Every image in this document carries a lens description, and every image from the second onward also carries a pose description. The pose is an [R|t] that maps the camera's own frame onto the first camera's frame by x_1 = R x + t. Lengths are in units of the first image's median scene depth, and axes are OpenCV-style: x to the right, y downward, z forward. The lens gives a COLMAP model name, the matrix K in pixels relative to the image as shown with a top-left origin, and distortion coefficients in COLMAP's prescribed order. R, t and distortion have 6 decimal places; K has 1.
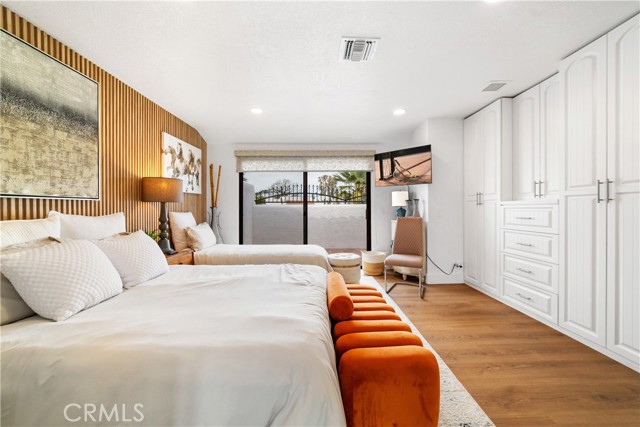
lens RADIAL K [[244.6, 0, 309.2], [0, 244.6, 212.5], [0, 0, 1]] dist [-0.016355, 0.001647]
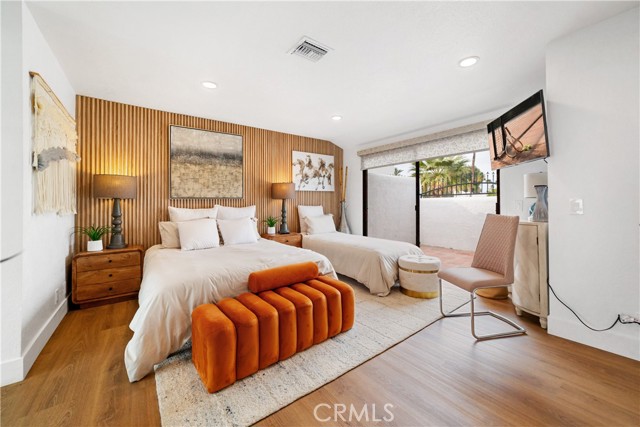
lens RADIAL K [[244.6, 0, 310.6], [0, 244.6, 199.7], [0, 0, 1]] dist [-0.016355, 0.001647]
pose [[0.586921, -0.016311, -0.809480, 0.624982], [-0.007632, 0.999641, -0.025676, -0.001012], [0.809608, 0.021248, 0.586586, 0.222582]]
